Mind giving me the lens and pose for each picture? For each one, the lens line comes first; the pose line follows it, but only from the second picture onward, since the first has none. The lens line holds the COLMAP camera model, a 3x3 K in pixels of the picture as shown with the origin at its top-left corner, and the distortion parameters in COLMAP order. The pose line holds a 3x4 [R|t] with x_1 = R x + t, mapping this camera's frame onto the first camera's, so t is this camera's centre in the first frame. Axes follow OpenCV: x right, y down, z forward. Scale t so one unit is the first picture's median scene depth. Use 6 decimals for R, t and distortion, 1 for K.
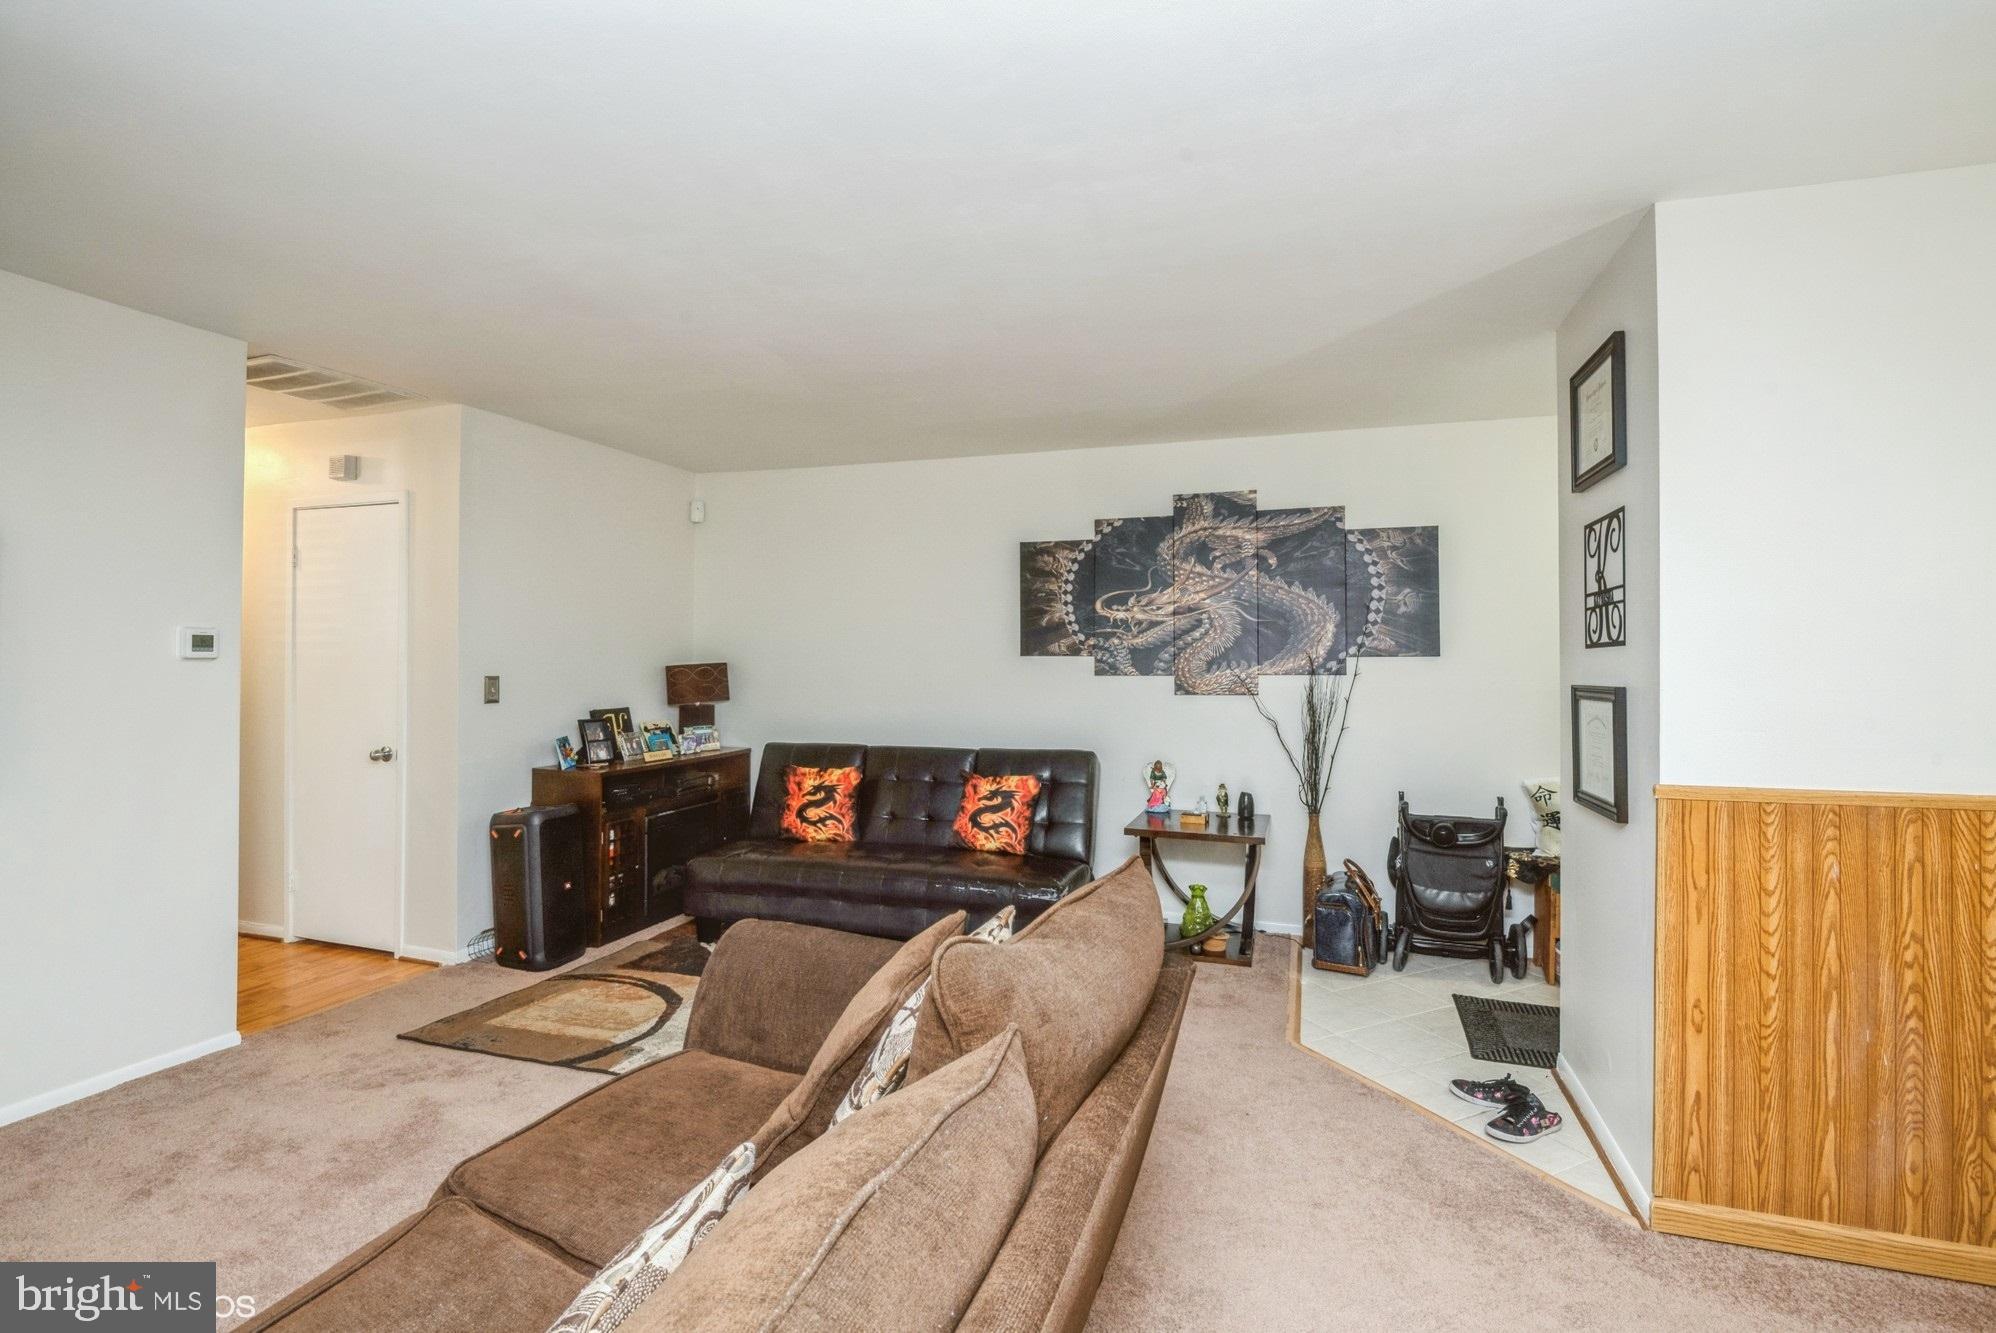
lens RADIAL K [[921.6, 0, 993.7], [0, 921.6, 657.7], [0, 0, 1]] dist [-0.015445, -0.000198]
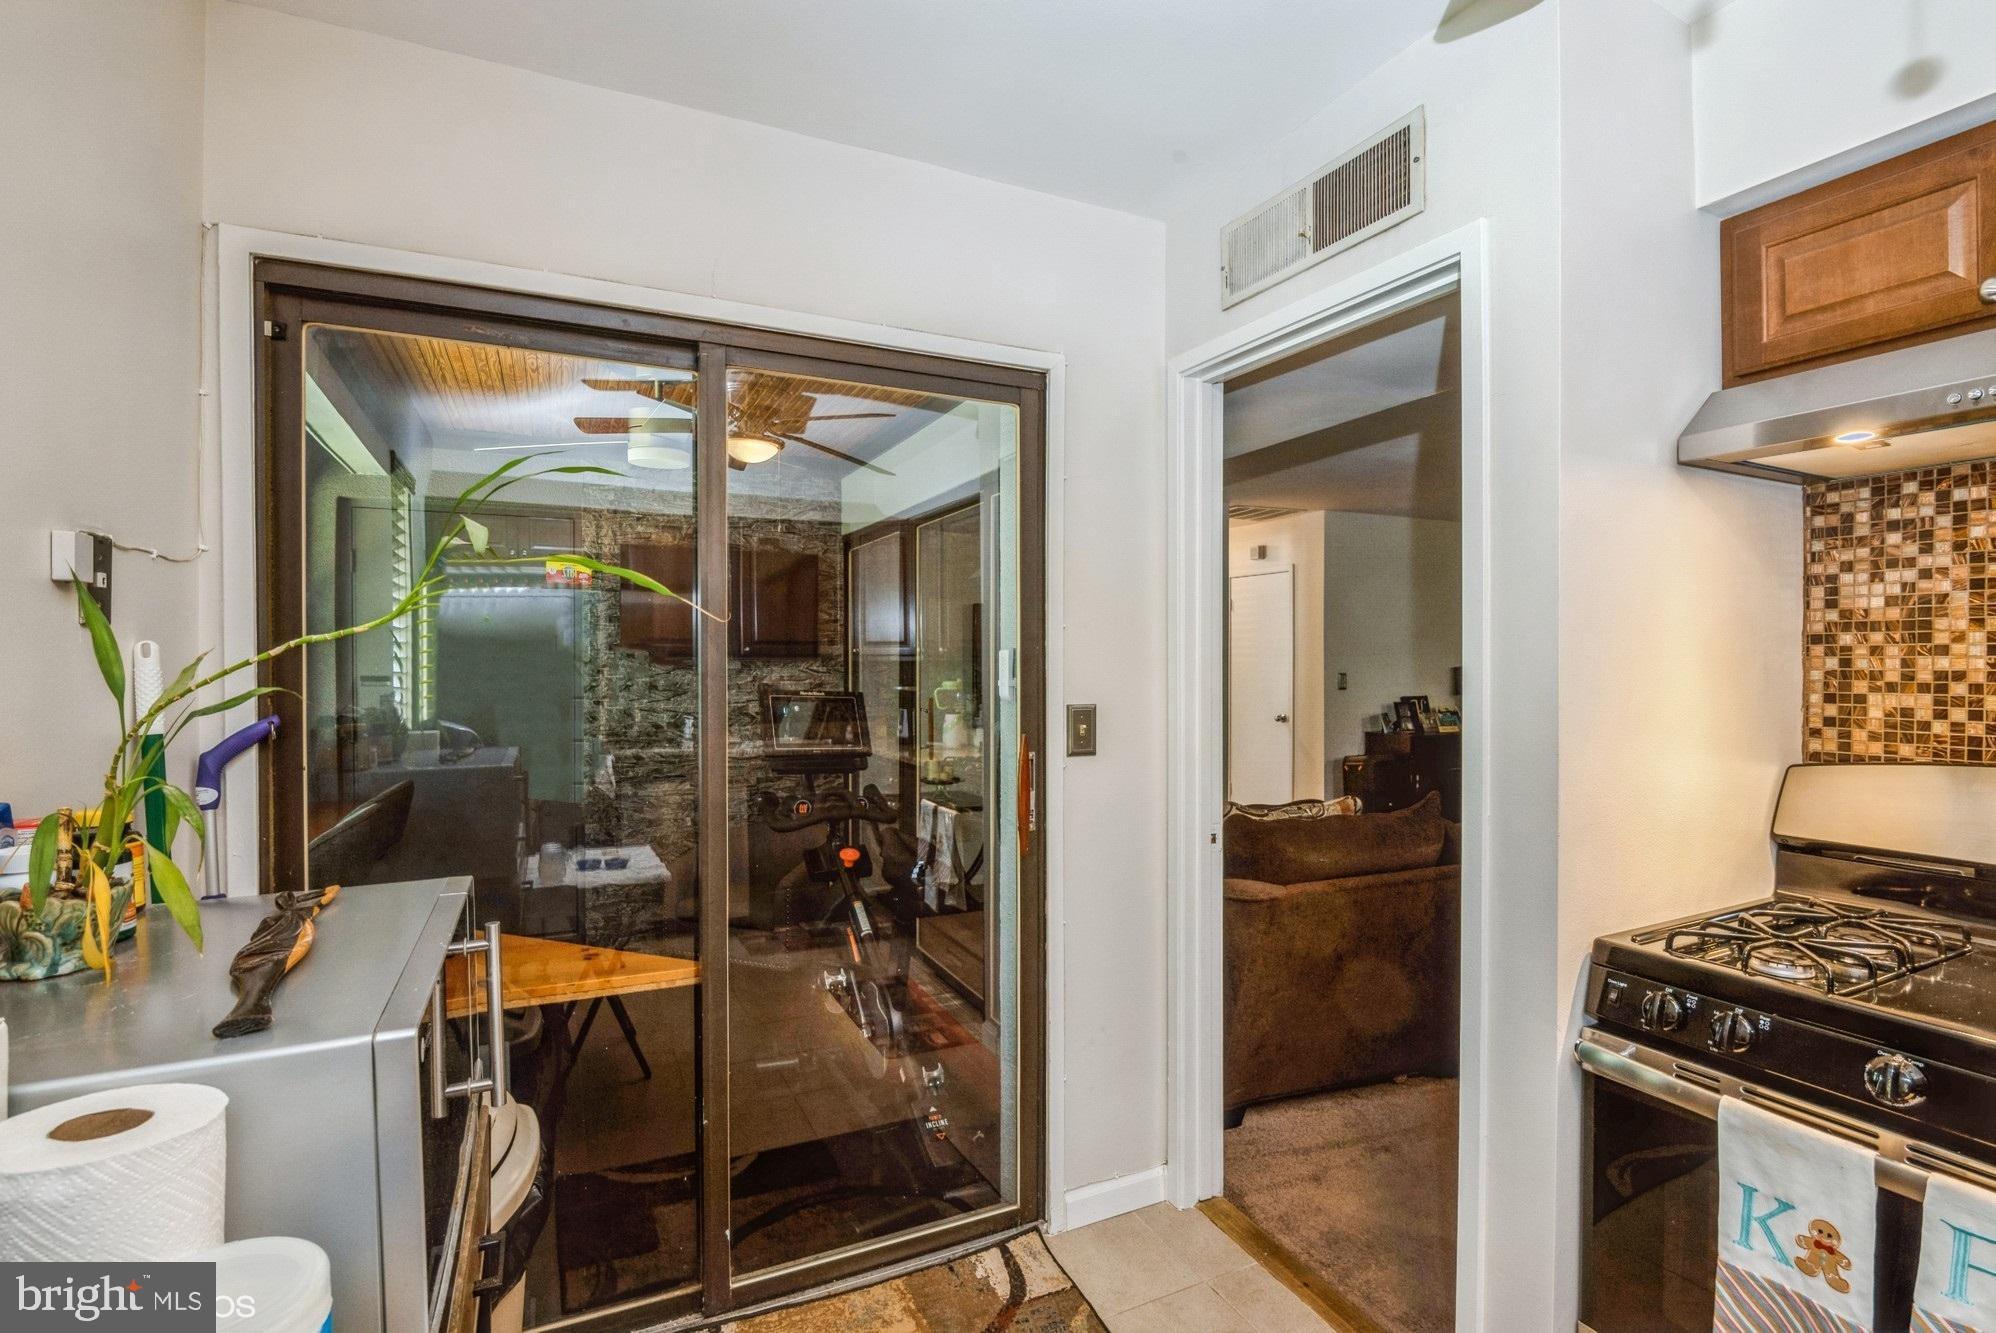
lens RADIAL K [[921.6, 0, 987.1], [0, 921.6, 676.2], [0, 0, 1]] dist [-0.015445, -0.000198]
pose [[0.708859, 0.006211, -0.705323, 0.171215], [0.005177, 0.999888, 0.014008, -0.000964], [0.705331, -0.013581, 0.708748, -0.658072]]
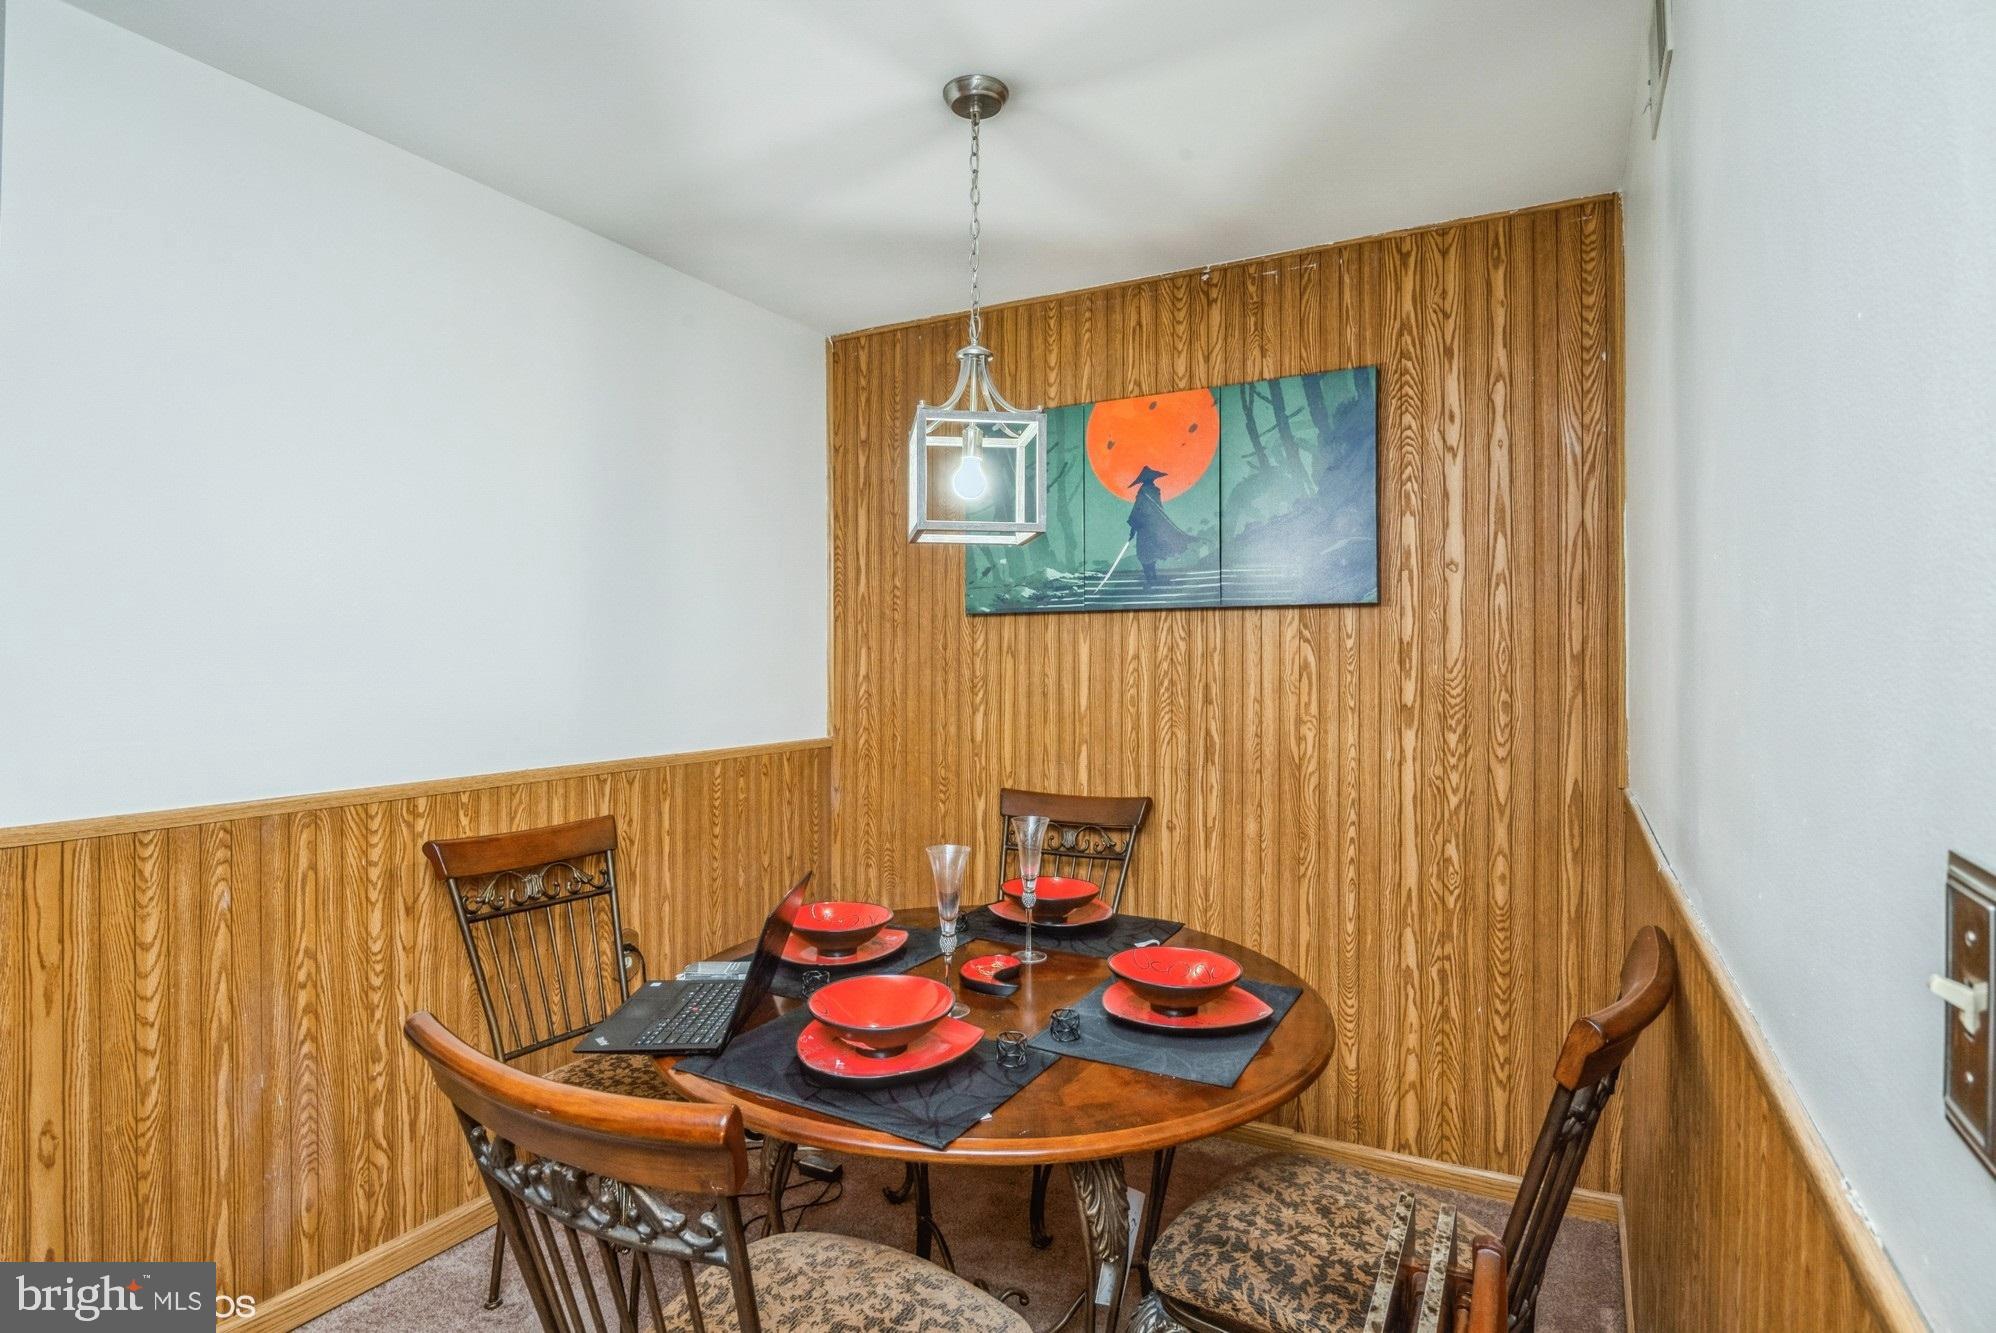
lens RADIAL K [[1012.3, 0, 994.5], [0, 1012.3, 643.6], [0, 0, 1]] dist [-0.009785, -0.002478]
pose [[0.164630, 0.008669, 0.986317, 0.064244], [-0.005172, 0.999955, -0.007925, 0.001525], [-0.986342, -0.003797, 0.164667, 0.075202]]
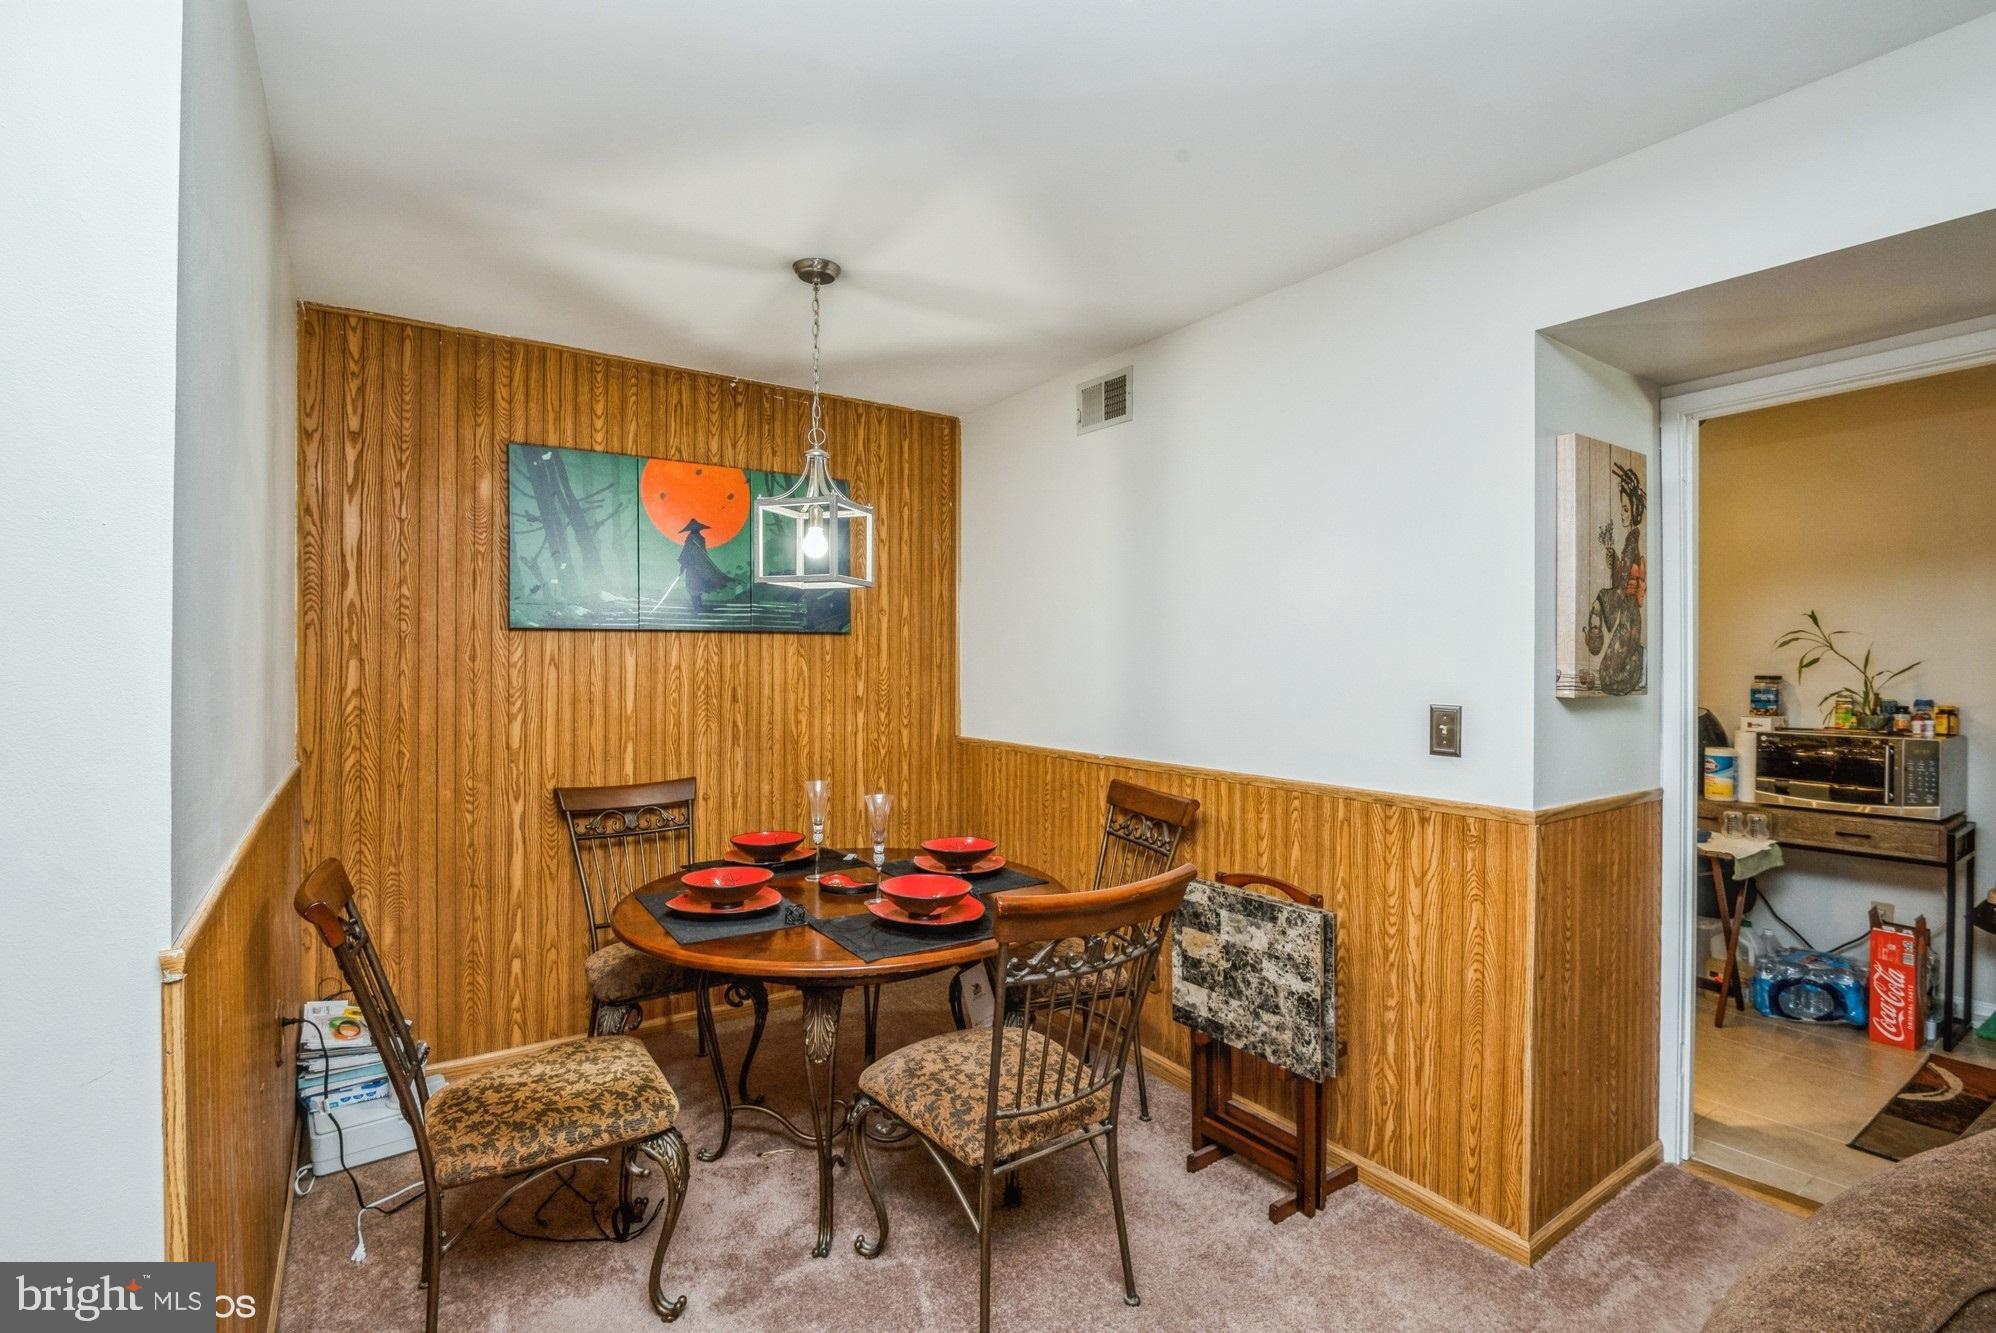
lens RADIAL K [[921.6, 0, 1000.9], [0, 921.6, 662.2], [0, 0, 1]] dist [-0.015445, -0.000198]
pose [[-0.808670, -0.003154, 0.588253, 0.071475], [-0.004645, 0.999989, -0.001024, -0.000625], [-0.588244, -0.003560, -0.808676, 0.591189]]
